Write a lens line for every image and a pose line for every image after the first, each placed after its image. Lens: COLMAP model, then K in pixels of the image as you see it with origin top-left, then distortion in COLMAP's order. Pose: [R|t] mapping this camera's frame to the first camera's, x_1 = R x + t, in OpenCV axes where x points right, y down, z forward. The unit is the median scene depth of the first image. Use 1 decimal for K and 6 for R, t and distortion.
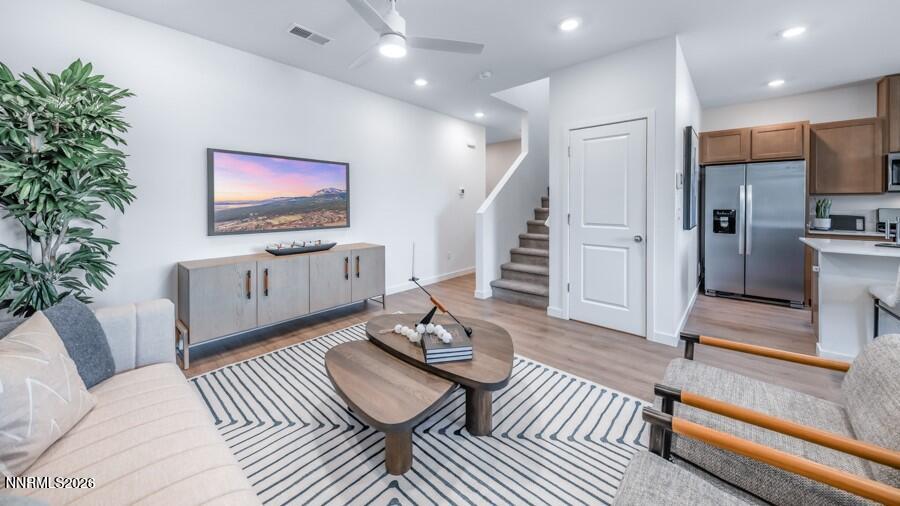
lens RADIAL K [[314.0, 0, 446.2], [0, 314.0, 206.7], [0, 0, 1]] dist [-0.000745, -0.000164]
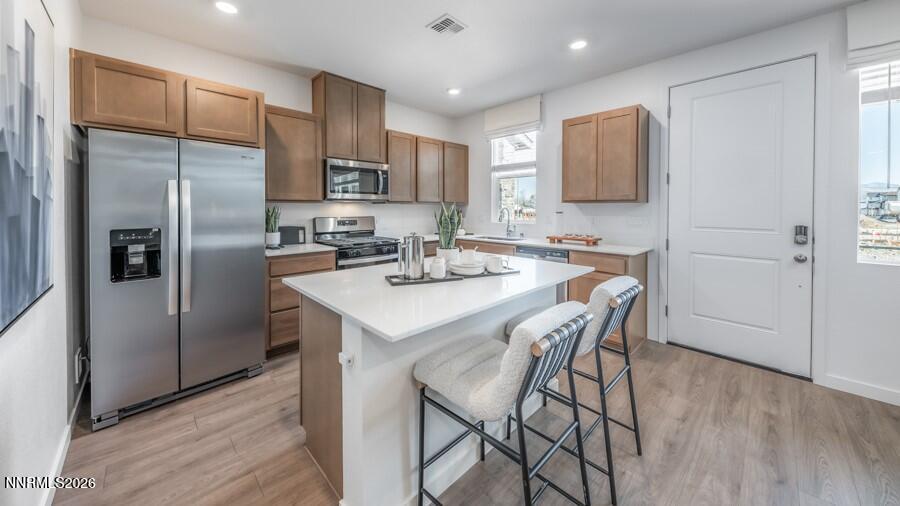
lens RADIAL K [[316.1, 0, 451.7], [0, 316.1, 208.9], [0, 0, 1]] dist [-0.000272, -0.000180]
pose [[0.054994, -0.003619, 0.998480, 0.461478], [0.007882, 0.999964, 0.003191, -0.018447], [-0.998456, 0.007695, 0.055021, 0.526864]]
